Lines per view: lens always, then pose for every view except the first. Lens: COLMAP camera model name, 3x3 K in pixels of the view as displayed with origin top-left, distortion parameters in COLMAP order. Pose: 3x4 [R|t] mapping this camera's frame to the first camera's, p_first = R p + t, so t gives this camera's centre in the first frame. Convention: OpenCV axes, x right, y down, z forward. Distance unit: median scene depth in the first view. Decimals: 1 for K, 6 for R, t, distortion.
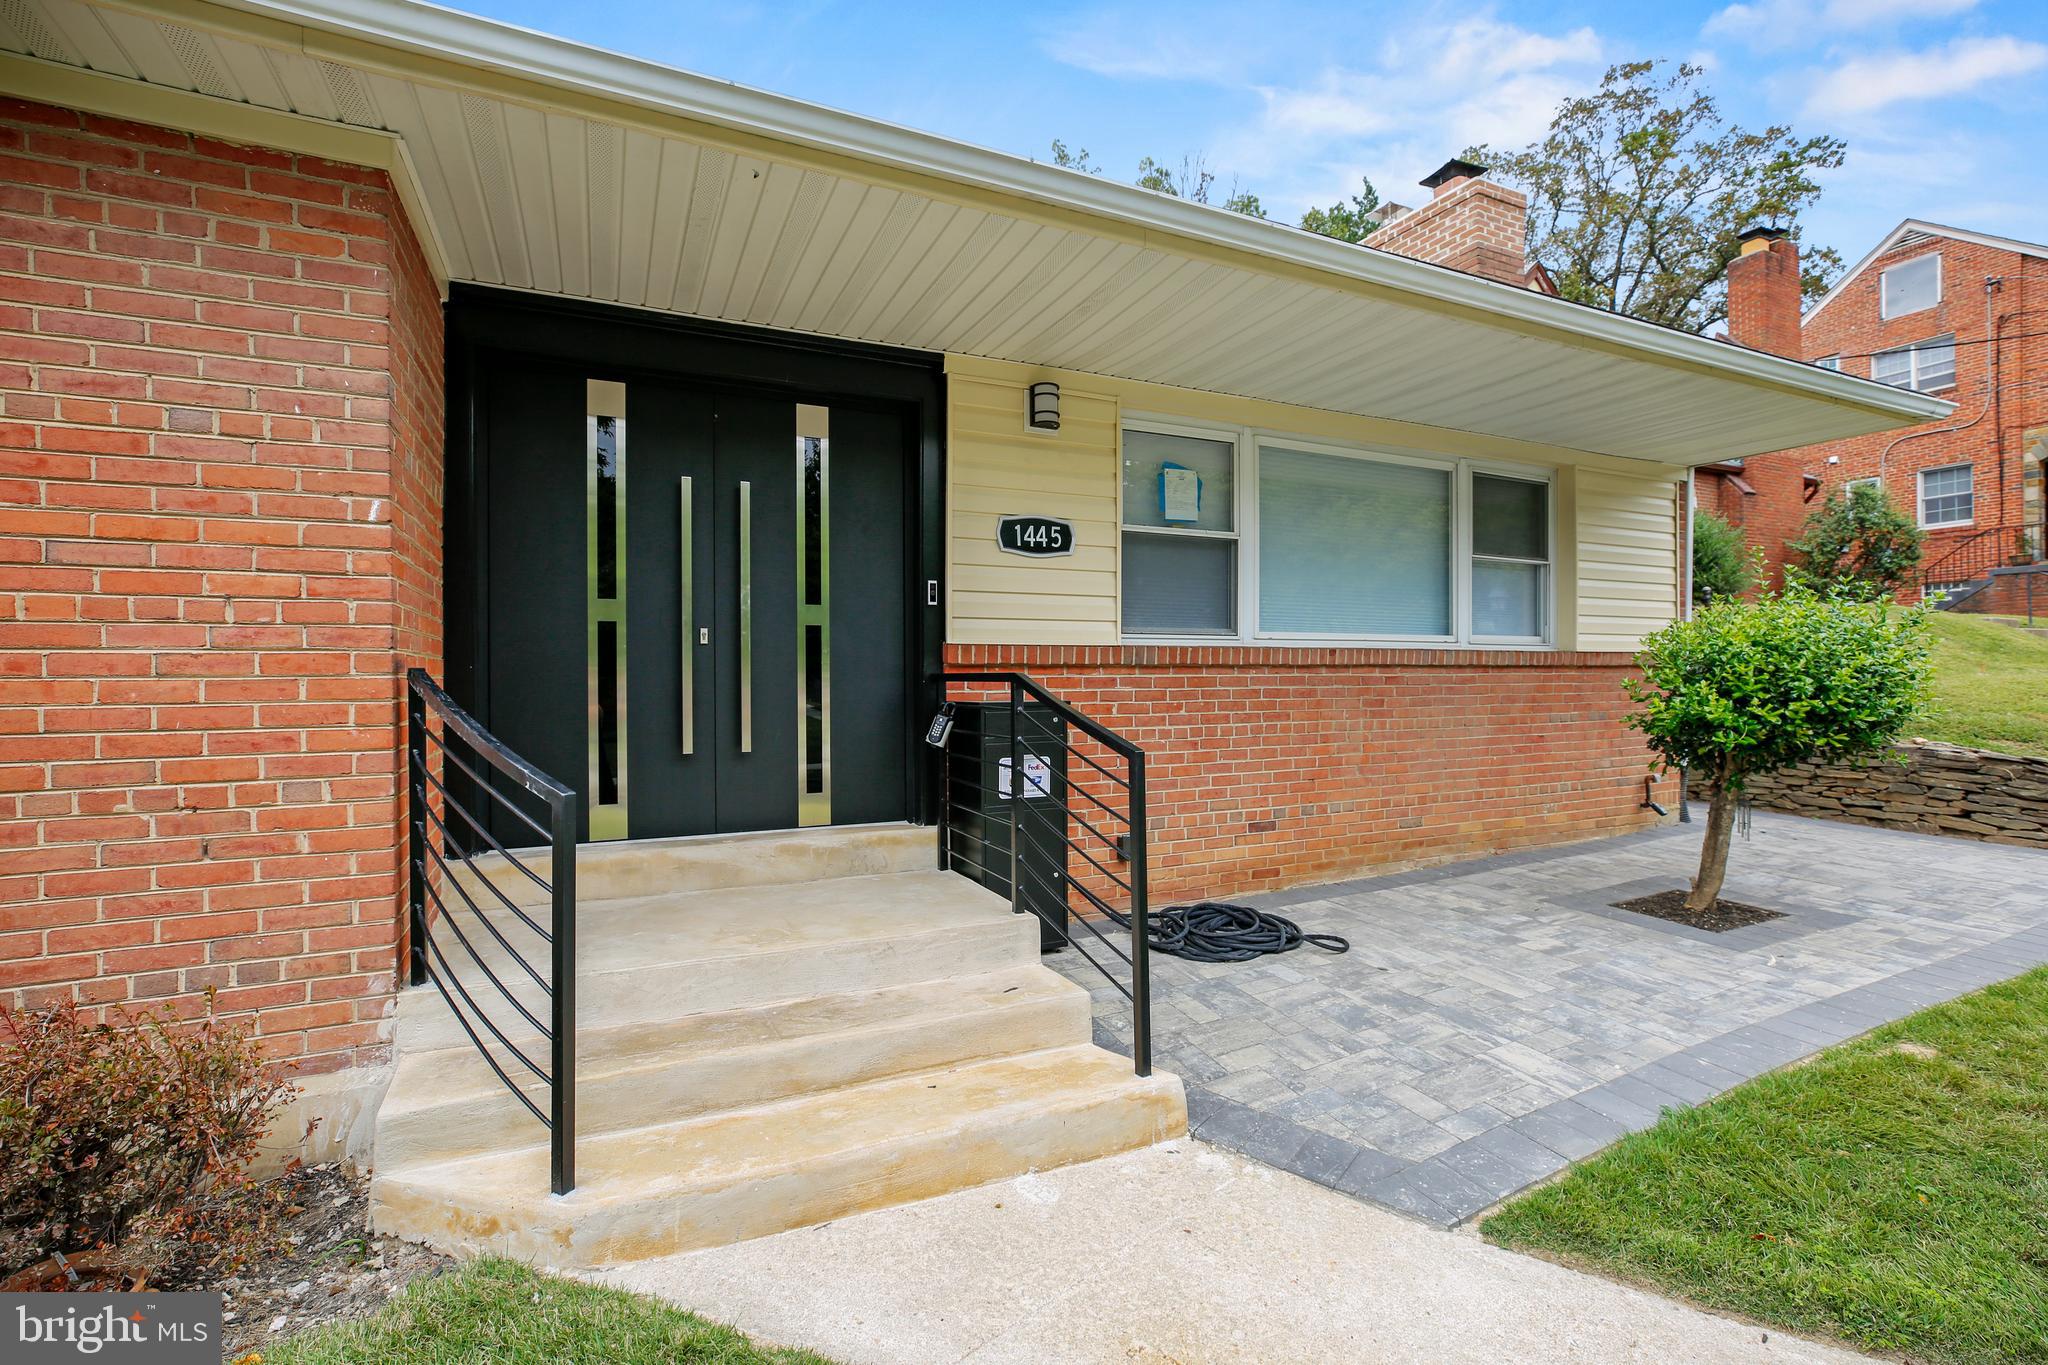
lens RADIAL K [[919.0, 0, 1033.7], [0, 919.0, 682.7], [0, 0, 1]] dist [0.008462, 0.001712]
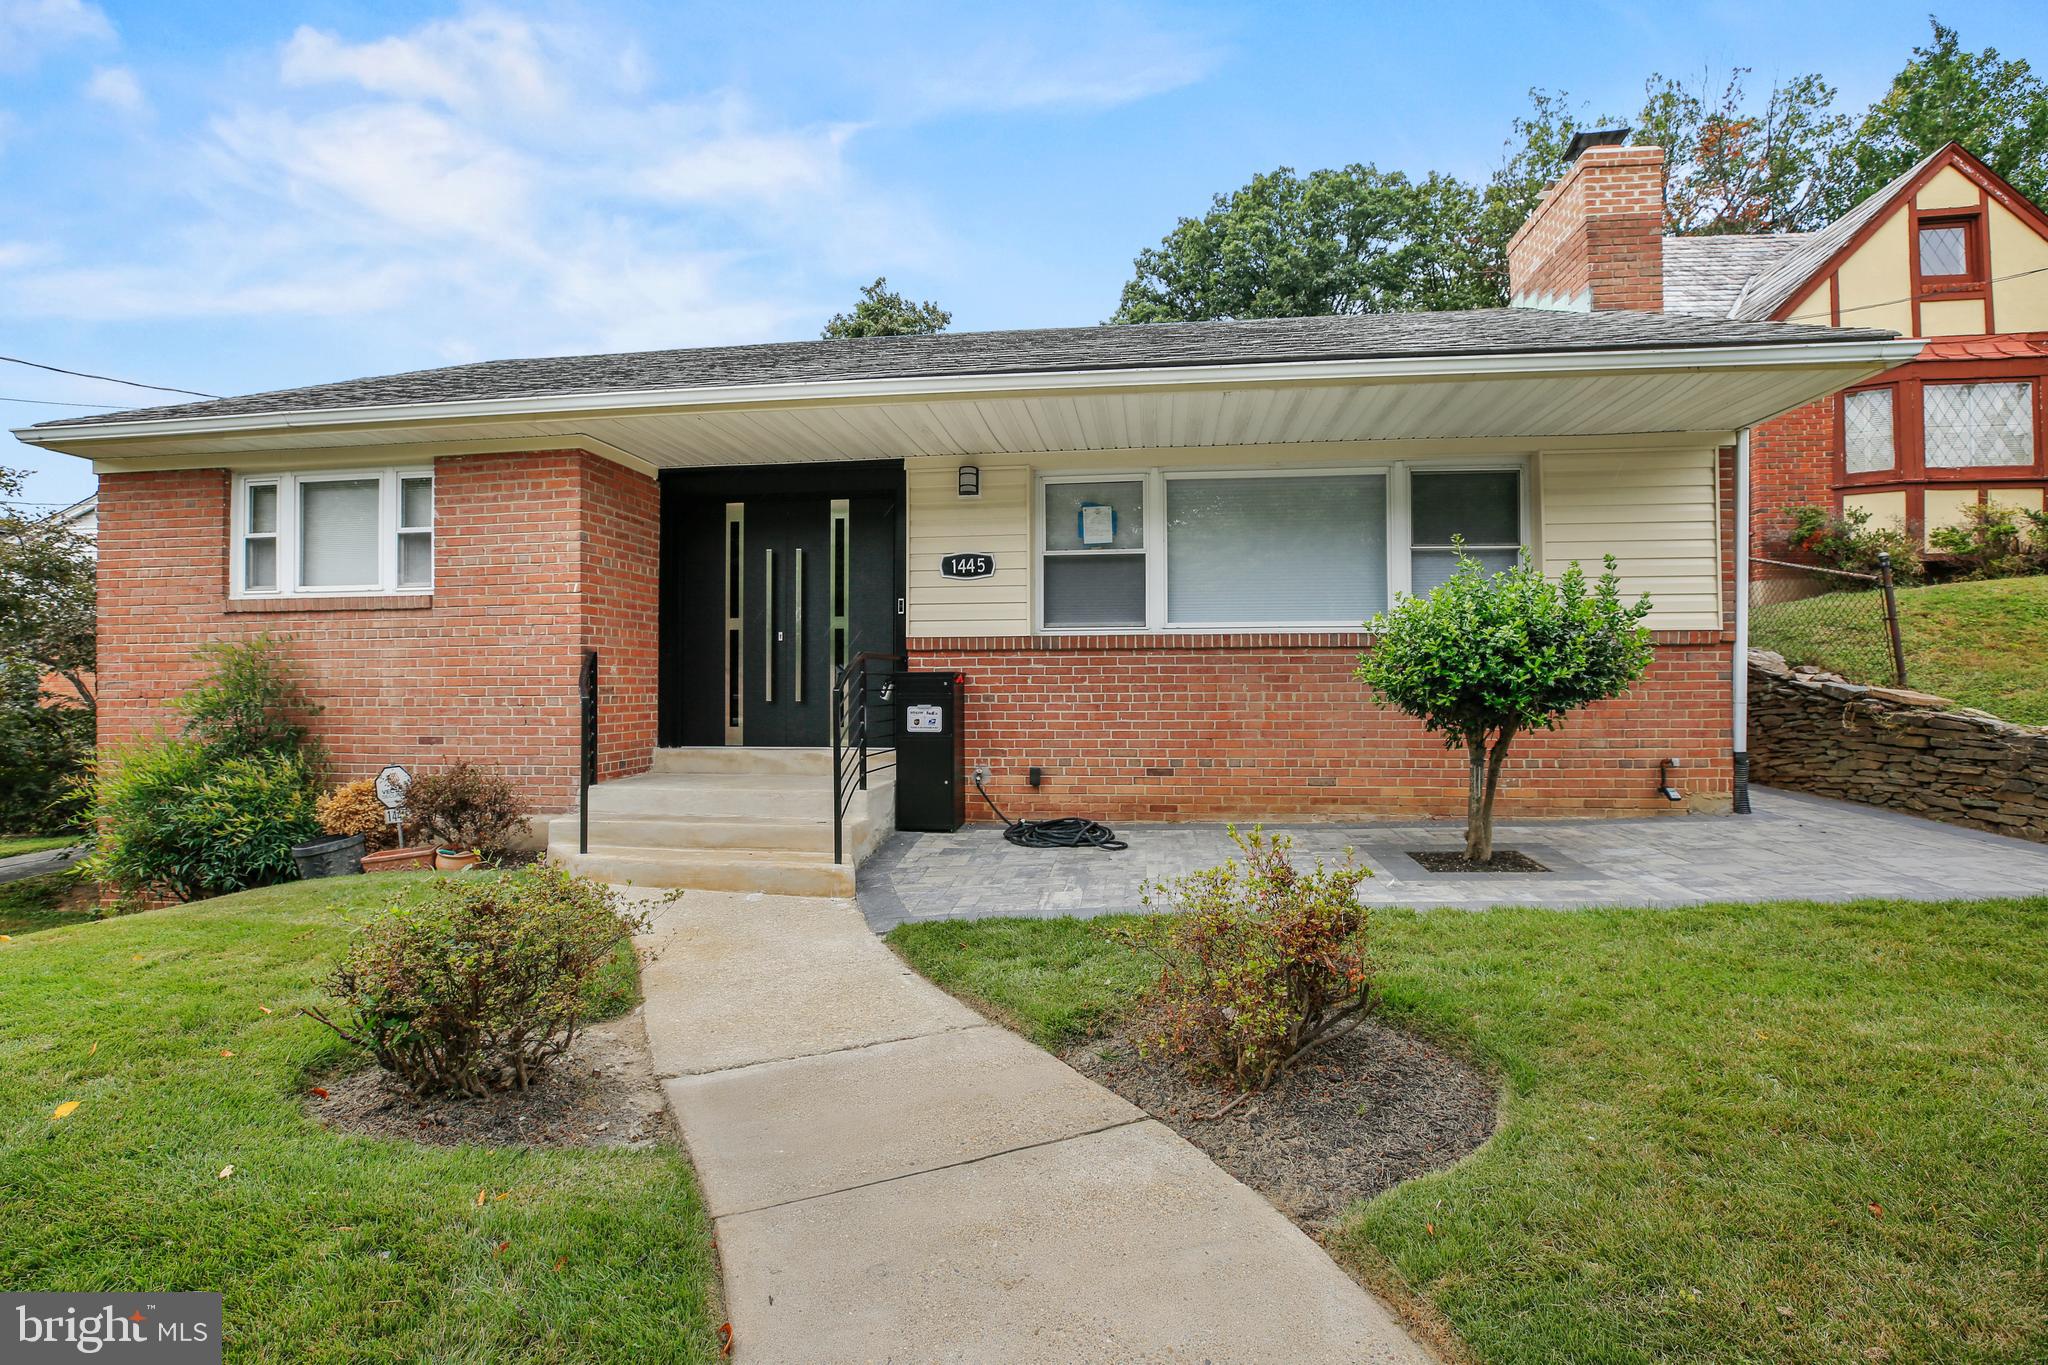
lens RADIAL K [[919.0, 0, 1010.2], [0, 919.0, 674.6], [0, 0, 1]] dist [0.008462, 0.001712]
pose [[0.844102, -0.003457, -0.536172, 0.787671], [-0.003425, 0.999924, -0.011841, 0.035183], [0.536172, 0.011831, 0.844026, -0.222321]]
